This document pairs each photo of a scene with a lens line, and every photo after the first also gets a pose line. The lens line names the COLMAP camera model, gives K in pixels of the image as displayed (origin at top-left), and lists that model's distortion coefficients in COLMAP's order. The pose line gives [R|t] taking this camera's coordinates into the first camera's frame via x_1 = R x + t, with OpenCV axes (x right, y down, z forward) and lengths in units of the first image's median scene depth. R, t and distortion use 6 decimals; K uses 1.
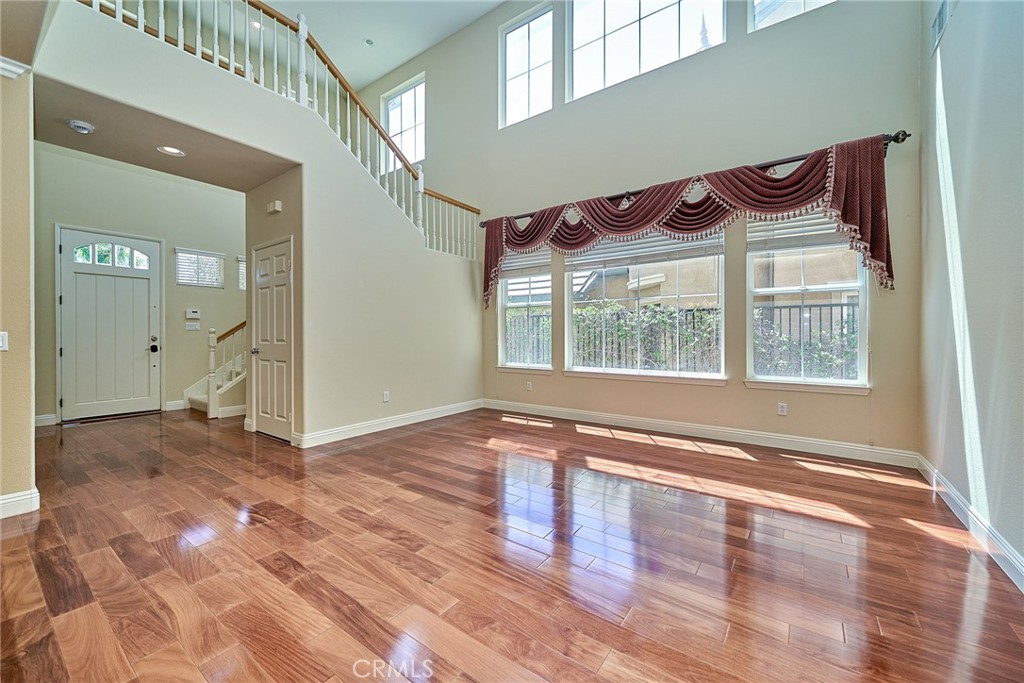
lens RADIAL K [[392.7, 0, 527.5], [0, 392.7, 336.3], [0, 0, 1]] dist [0.008528, -0.001742]
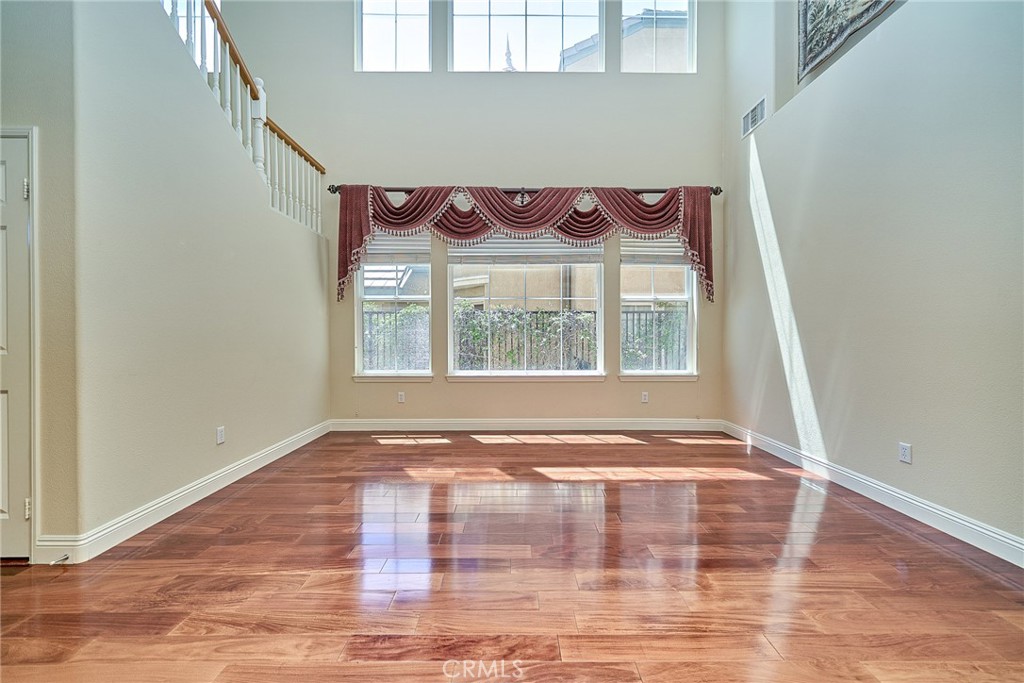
lens RADIAL K [[392.7, 0, 517.0], [0, 392.7, 337.7], [0, 0, 1]] dist [0.008528, -0.001742]
pose [[0.818541, -0.004182, 0.574432, -0.307109], [0.001312, 0.999984, 0.005411, -0.003006], [-0.574446, -0.003676, 0.818534, 0.206283]]
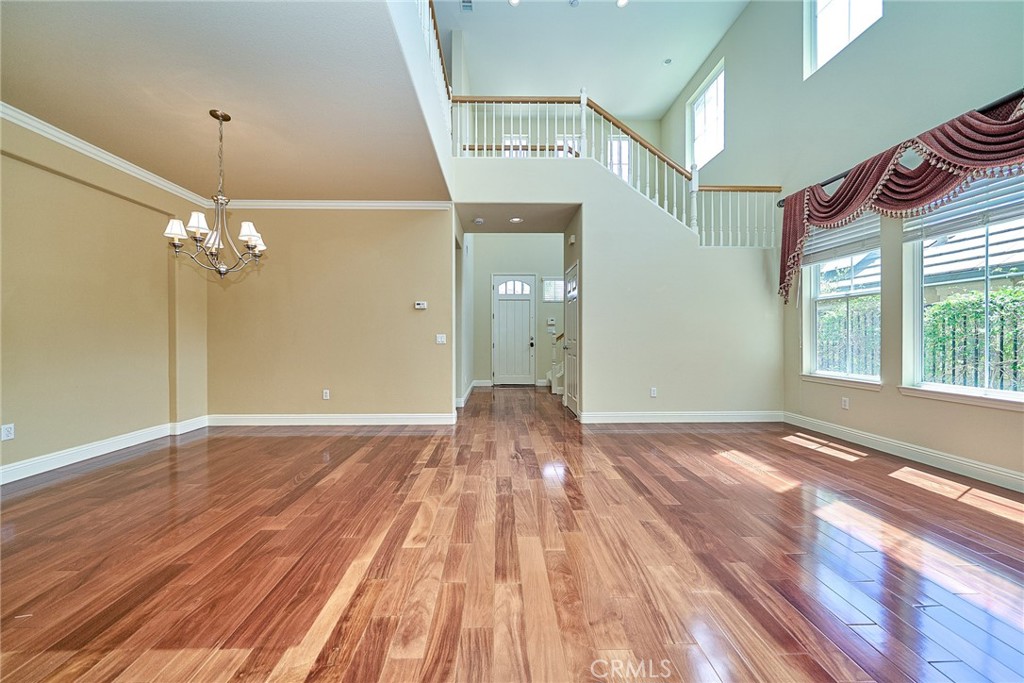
lens RADIAL K [[374.8, 0, 500.7], [0, 374.8, 339.9], [0, 0, 1]] dist [-0.005720, 0.000456]
pose [[0.573359, 0.005040, -0.819289, 0.234911], [0.006767, 0.999918, 0.010887, -0.005602], [0.819276, -0.011786, 0.573278, 0.053015]]
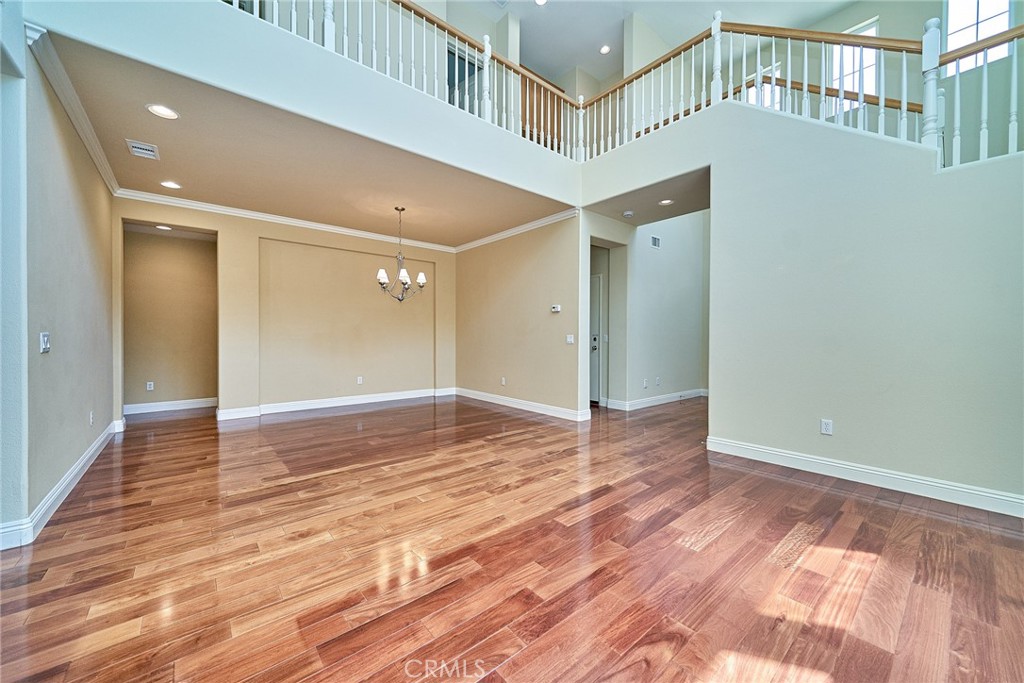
lens RADIAL K [[392.7, 0, 496.7], [0, 392.7, 339.8], [0, 0, 1]] dist [0.008528, -0.001742]
pose [[-0.304006, 0.010539, -0.952612, 0.445373], [0.005269, 0.999942, 0.009381, -0.007852], [0.952655, -0.002168, -0.304044, 0.617355]]
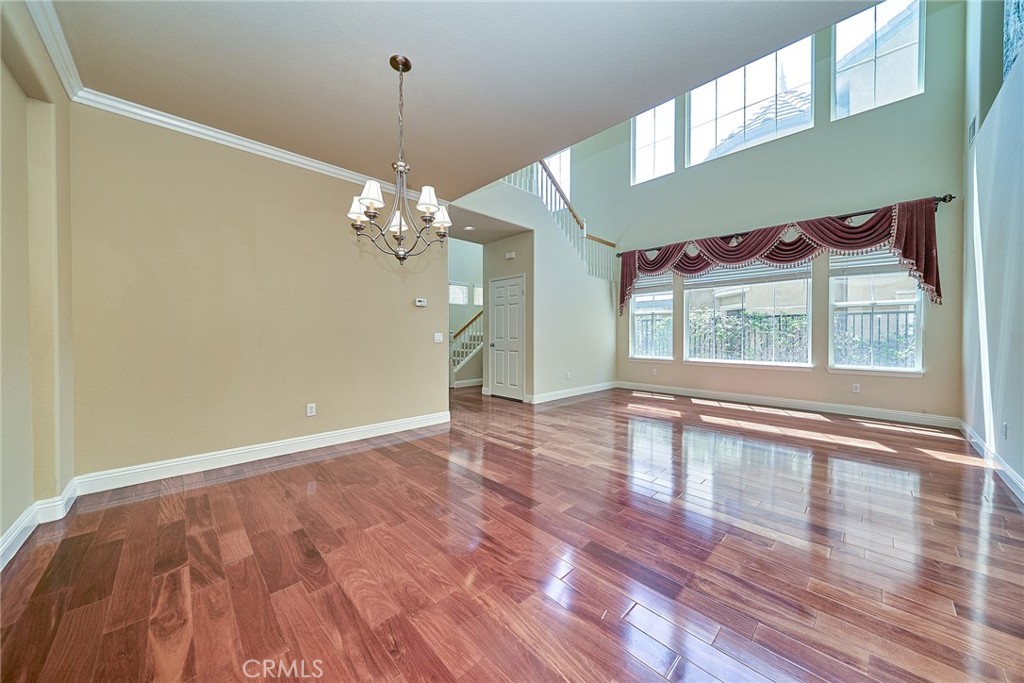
lens RADIAL K [[374.8, 0, 524.3], [0, 374.8, 338.2], [0, 0, 1]] dist [-0.005720, 0.000456]
pose [[0.987793, 0.001846, -0.155759, -0.278066], [0.000340, 0.999902, 0.014010, -0.010573], [0.155770, -0.013892, 0.987696, -0.430801]]
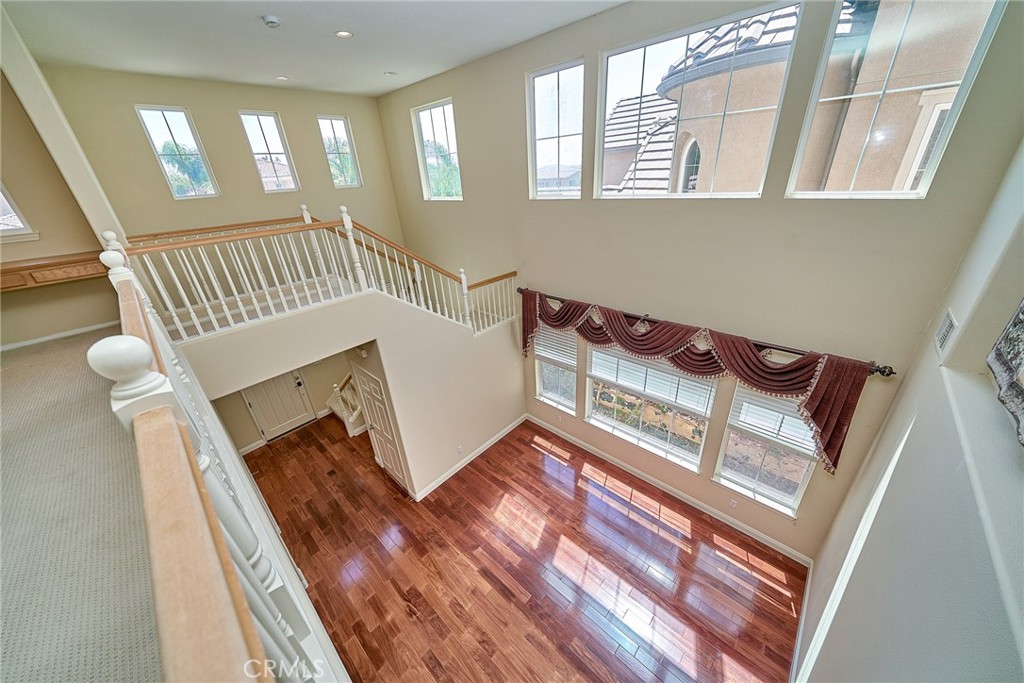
lens RADIAL K [[374.8, 0, 523.8], [0, 374.8, 309.0], [0, 0, 1]] dist [-0.005720, 0.000456]
pose [[0.990034, 0.008548, -0.140566, 0.060986], [0.050945, 0.908812, 0.414084, -0.810469], [0.131288, -0.417118, 0.899320, 0.007826]]
